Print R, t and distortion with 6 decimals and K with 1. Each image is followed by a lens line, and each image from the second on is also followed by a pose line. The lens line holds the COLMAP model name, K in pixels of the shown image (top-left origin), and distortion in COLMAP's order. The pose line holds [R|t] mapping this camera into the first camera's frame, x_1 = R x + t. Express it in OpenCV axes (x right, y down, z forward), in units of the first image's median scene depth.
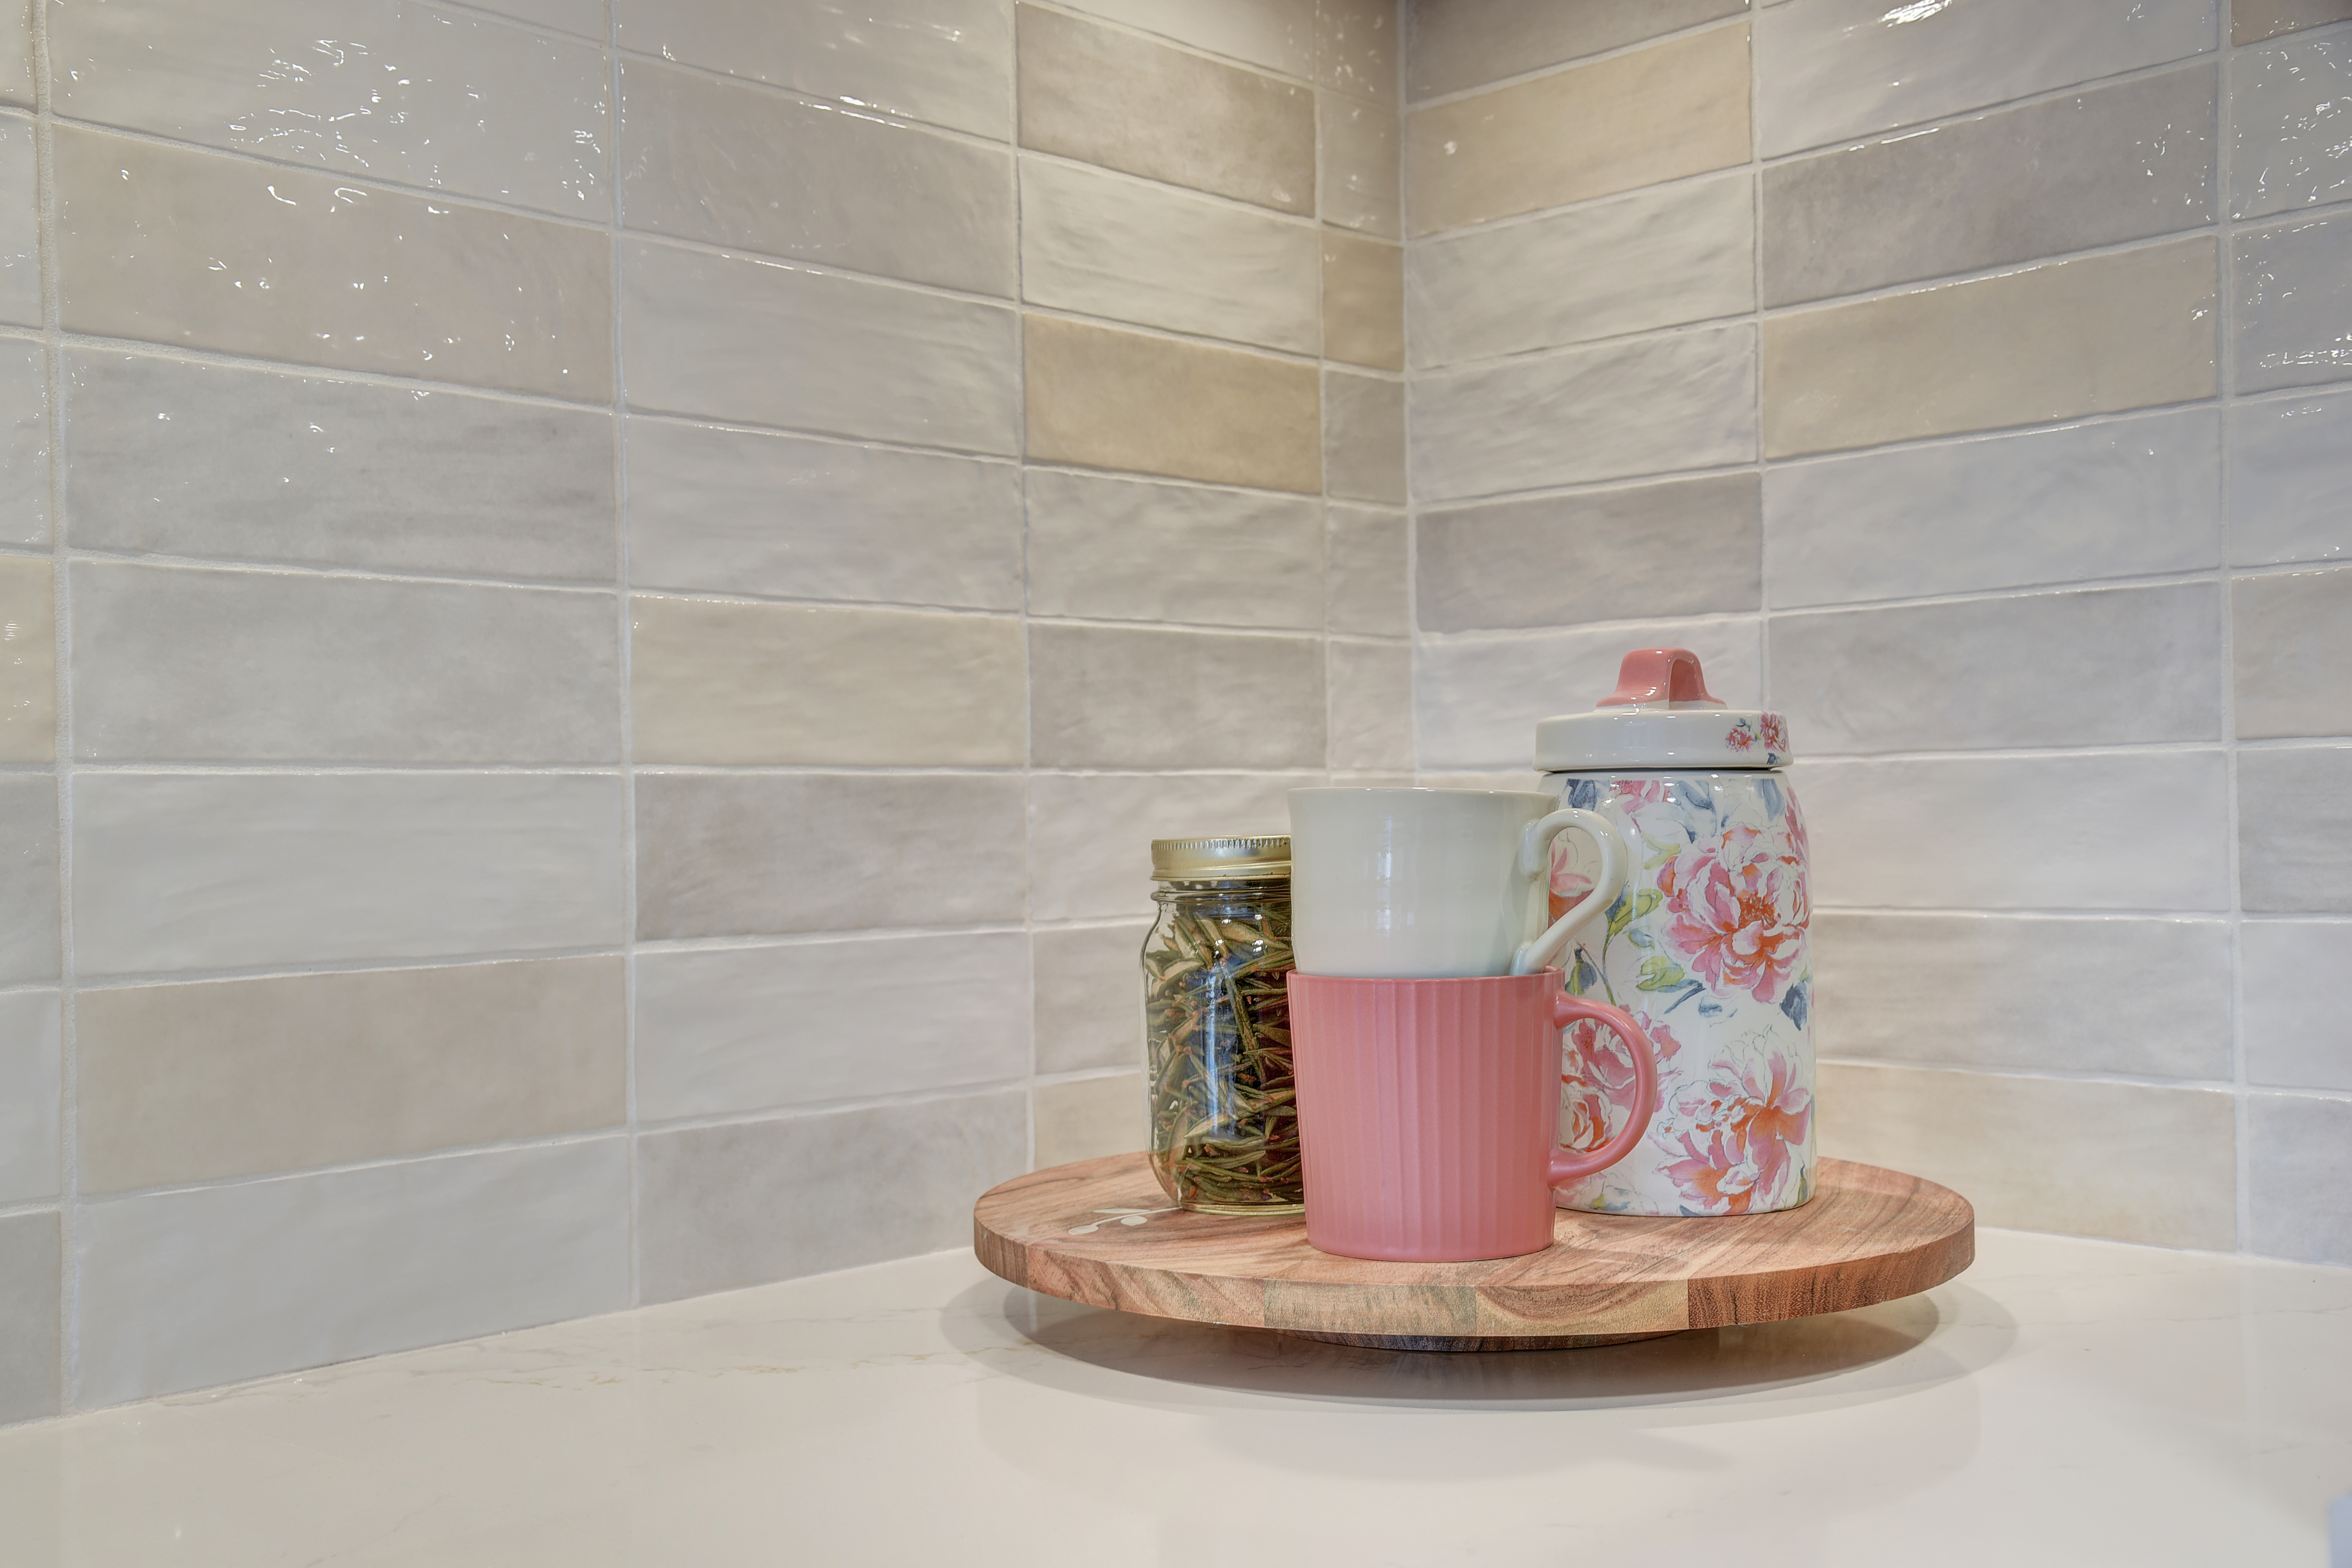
lens RADIAL K [[2523.8, 0, 1171.2], [0, 2523.8, 788.7], [0, 0, 1]] dist [0.027918, 0.000000]
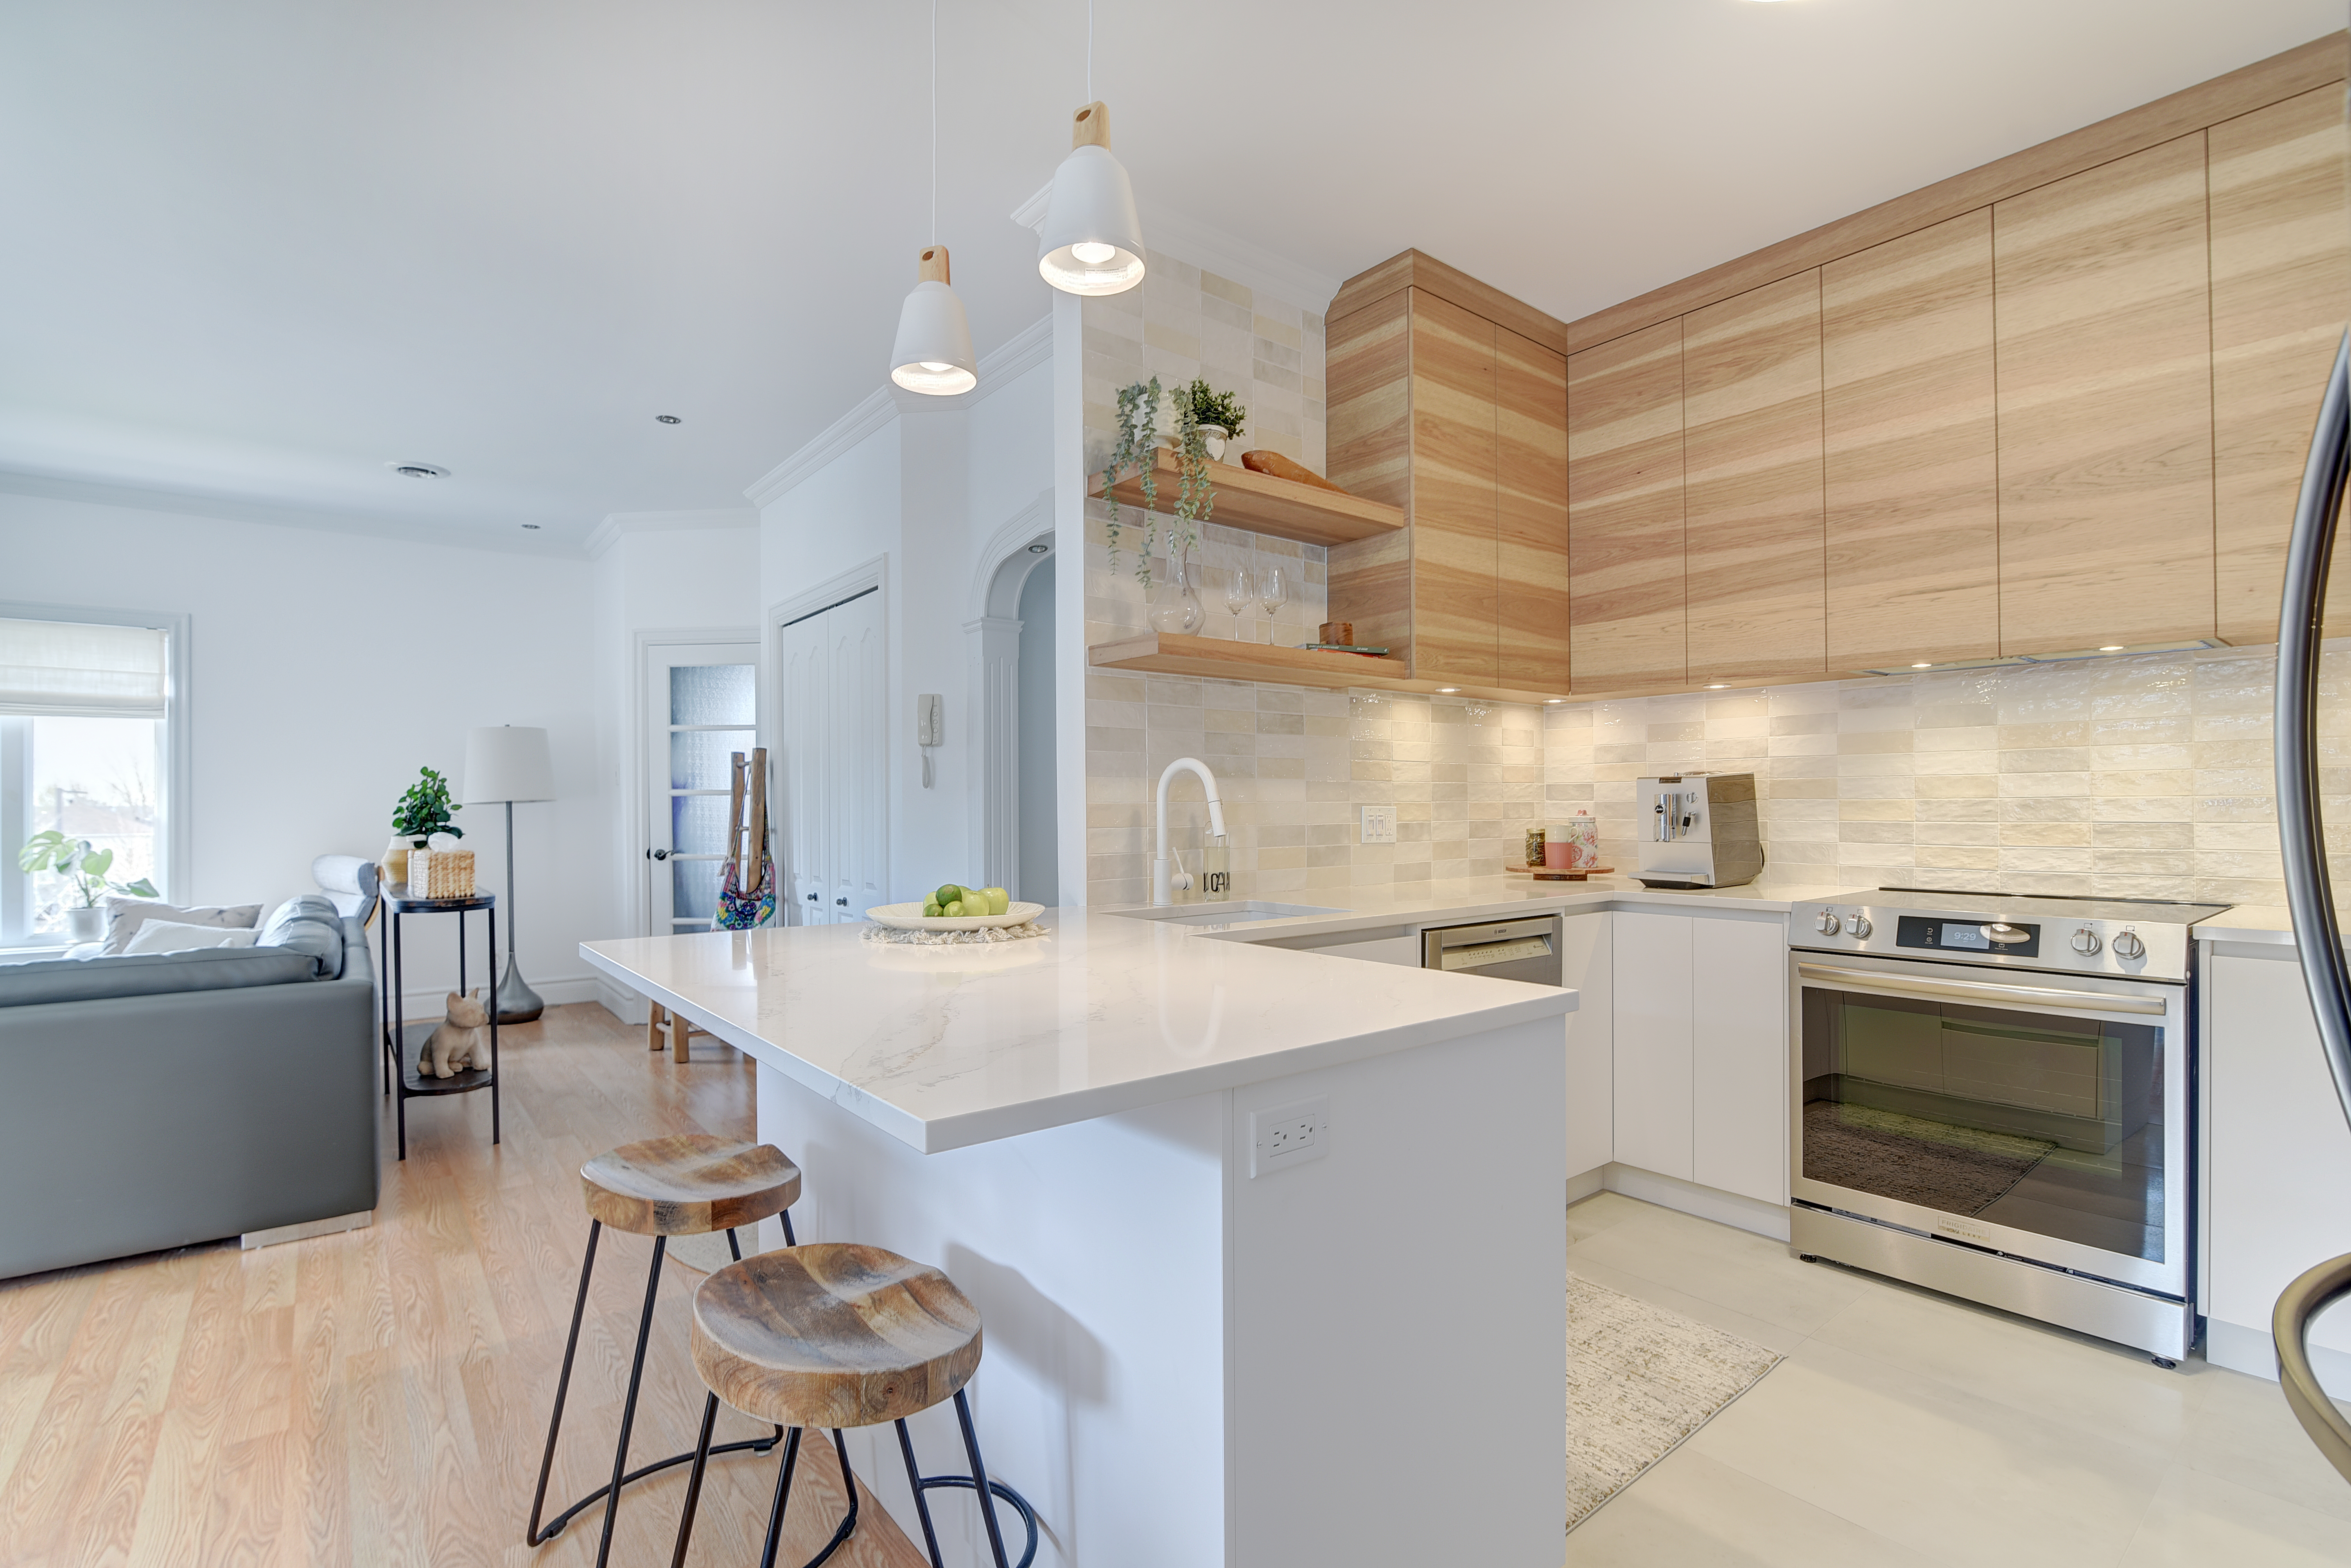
lens RADIAL K [[1081.0, 0, 1187.8], [0, 1081.0, 796.1], [0, 0, 1]] dist [-0.017659, 0.000301]
pose [[0.991229, 0.009551, -0.131811, -0.760322], [-0.009182, 0.999952, 0.003403, -0.107999], [0.131837, -0.002163, 0.991269, -3.294125]]
